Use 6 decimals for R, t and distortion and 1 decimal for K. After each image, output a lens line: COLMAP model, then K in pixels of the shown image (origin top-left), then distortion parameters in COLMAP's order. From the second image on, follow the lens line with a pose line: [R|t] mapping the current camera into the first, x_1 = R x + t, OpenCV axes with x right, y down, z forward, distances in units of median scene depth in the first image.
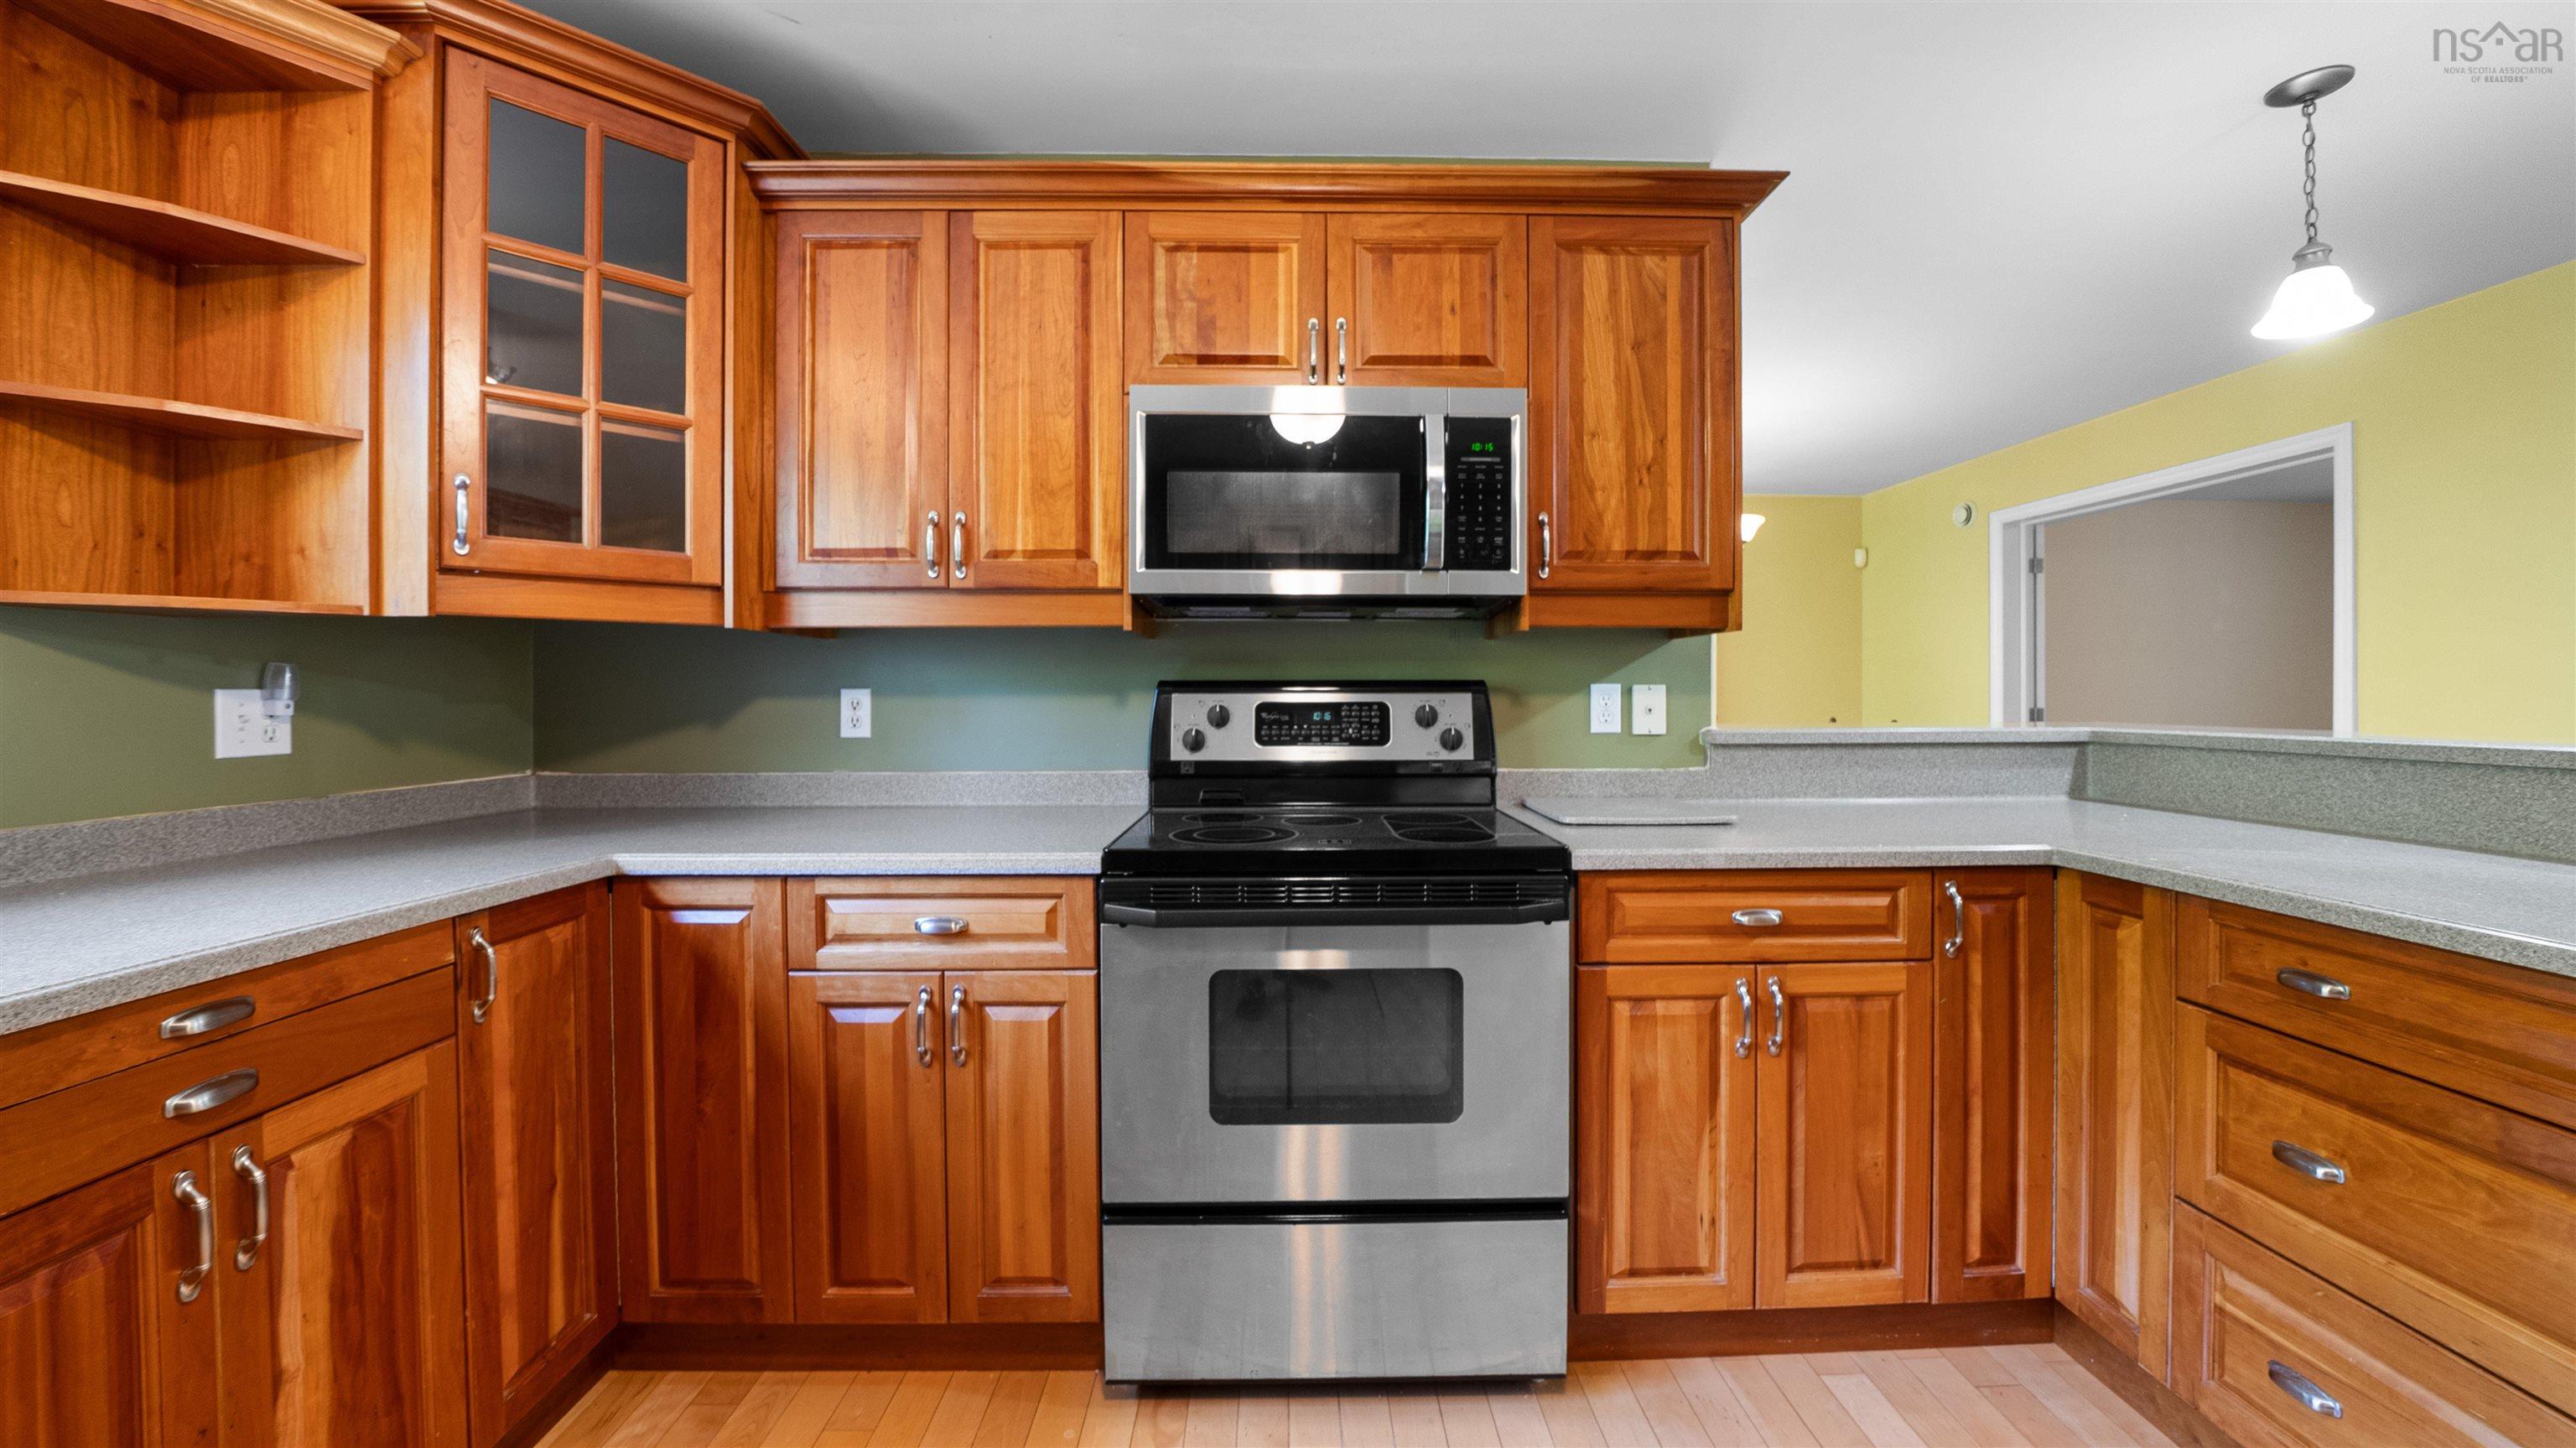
lens RADIAL K [[924.3, 0, 1293.1], [0, 924.3, 696.4], [0, 0, 1]] dist [-0.021649, -0.000068]
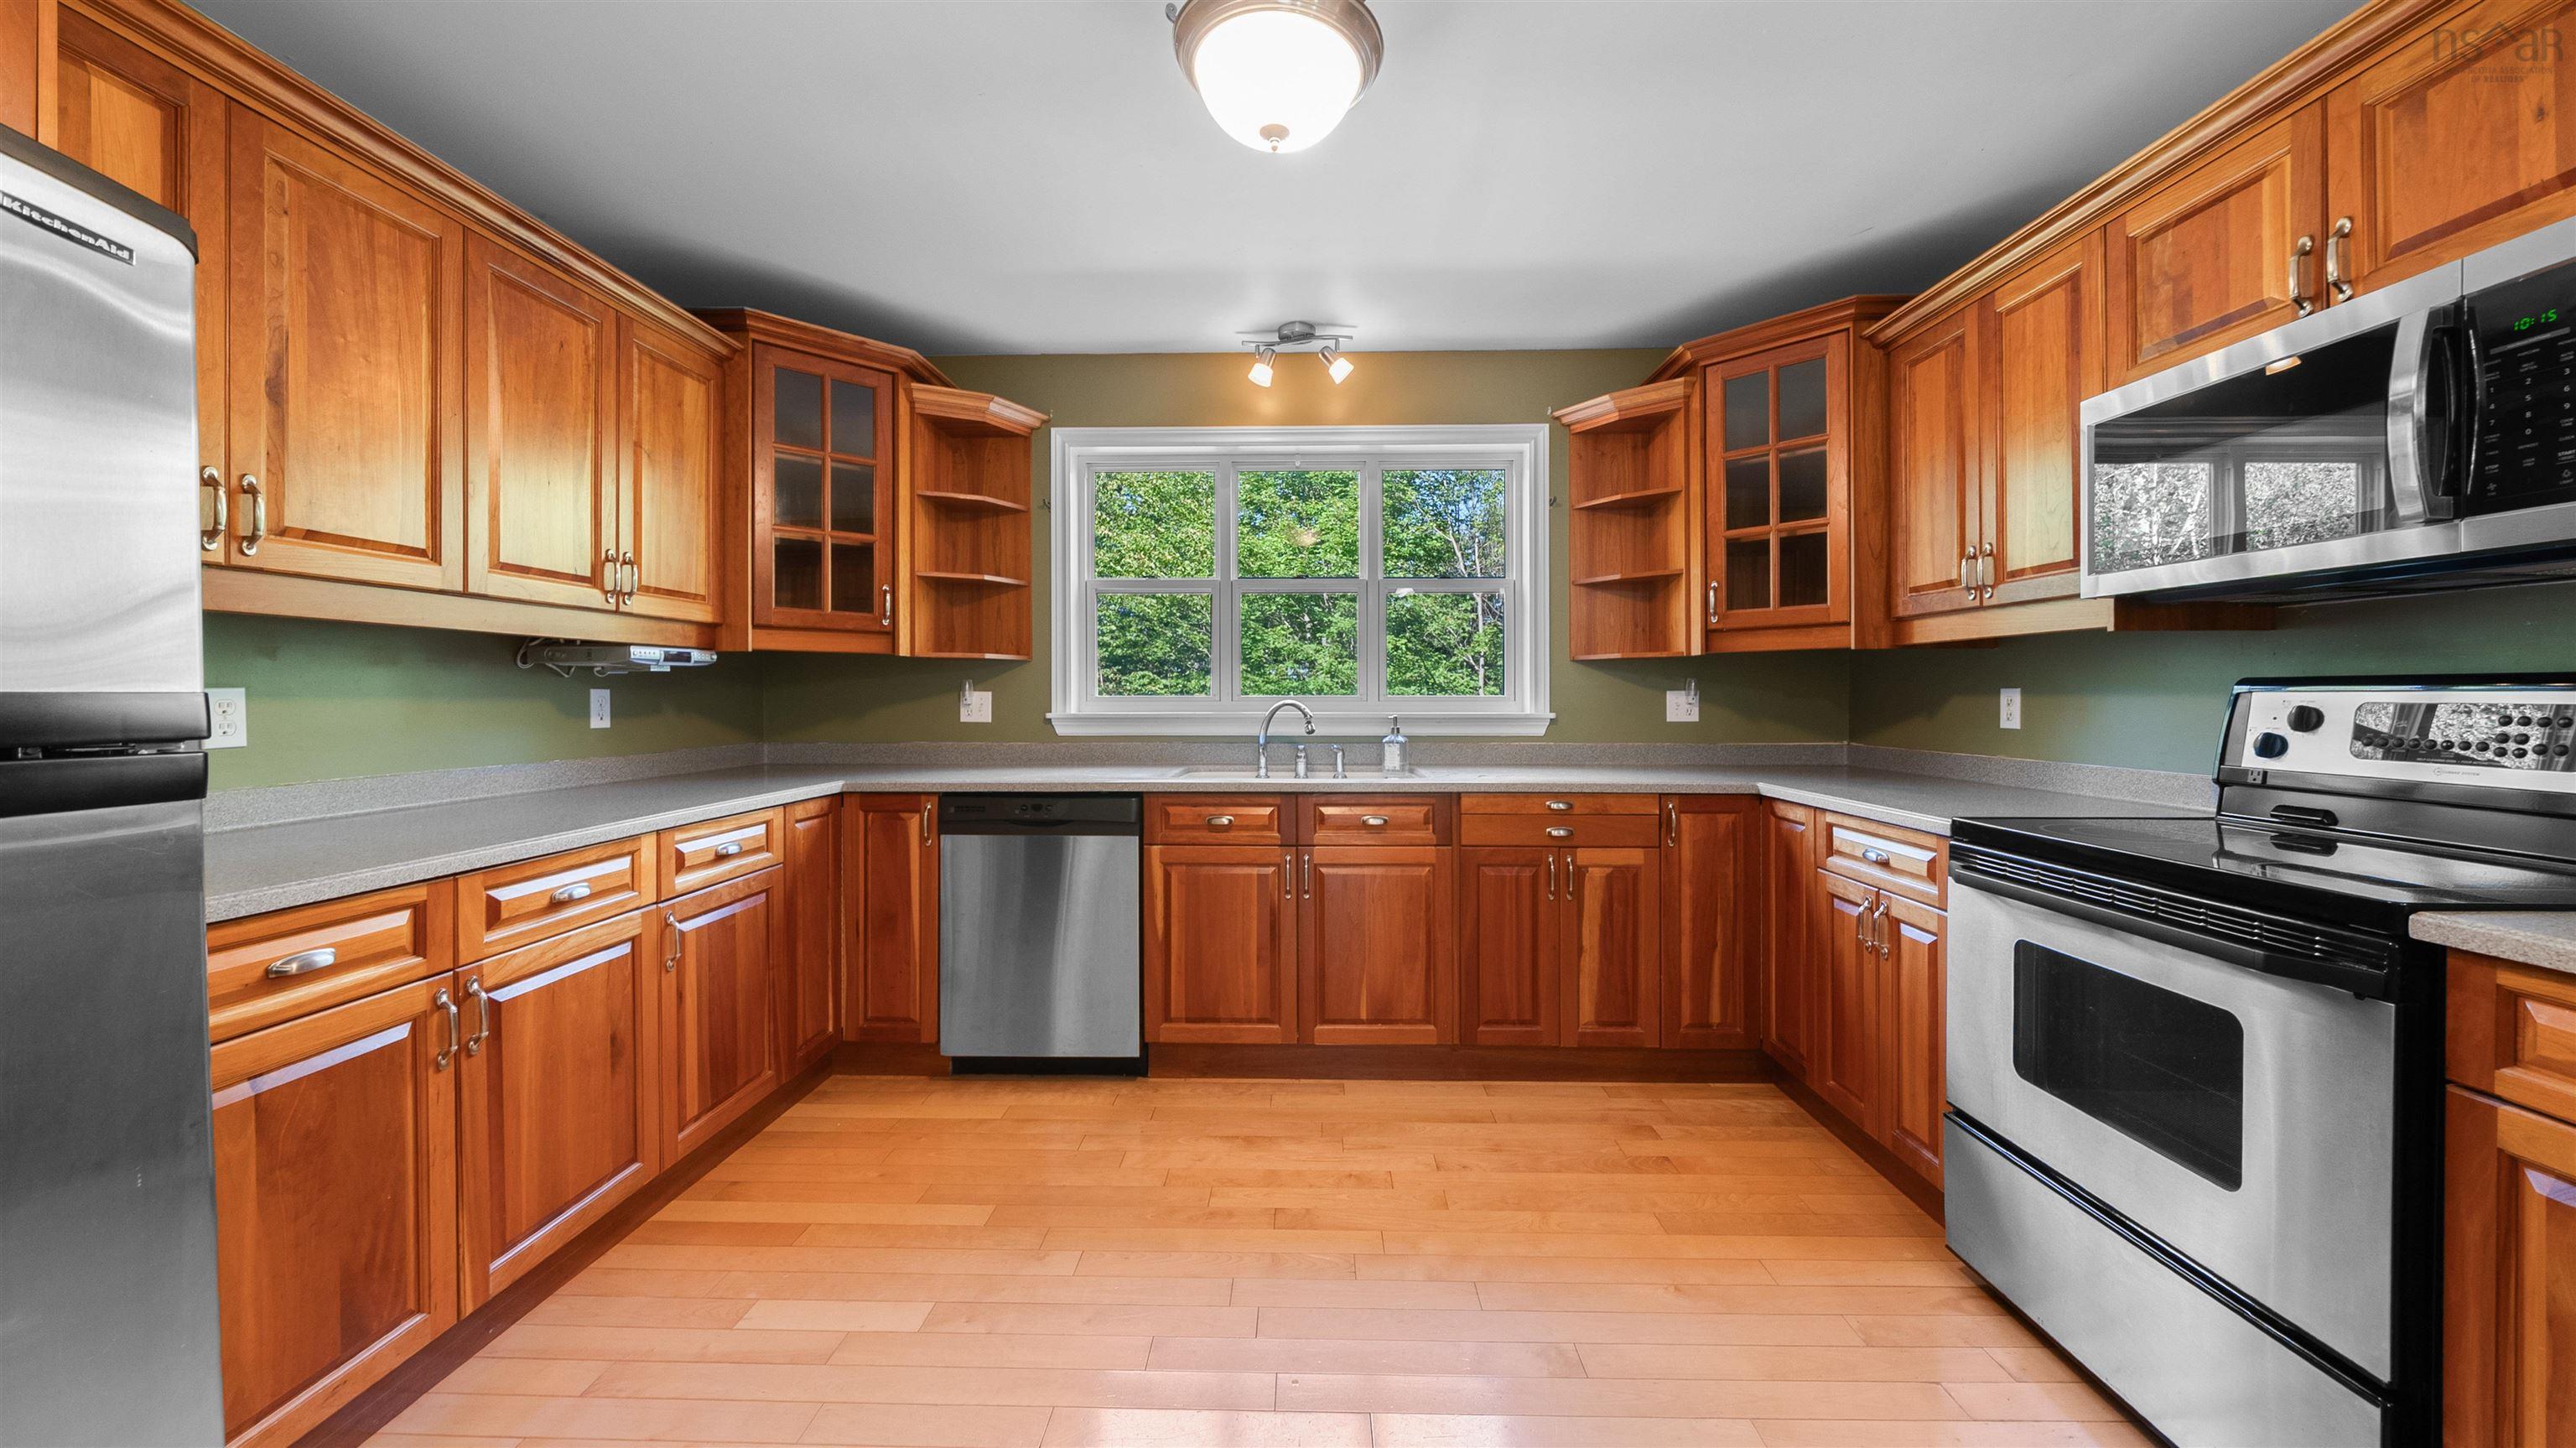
lens RADIAL K [[899.1, 0, 1292.5], [0, 899.1, 695.3], [0, 0, 1]] dist [-0.002487, -0.000156]
pose [[-0.043431, 0.002664, -0.999053, 0.986047], [-0.002235, 0.999994, 0.002764, -0.000803], [0.999054, 0.002353, -0.043425, 0.150231]]
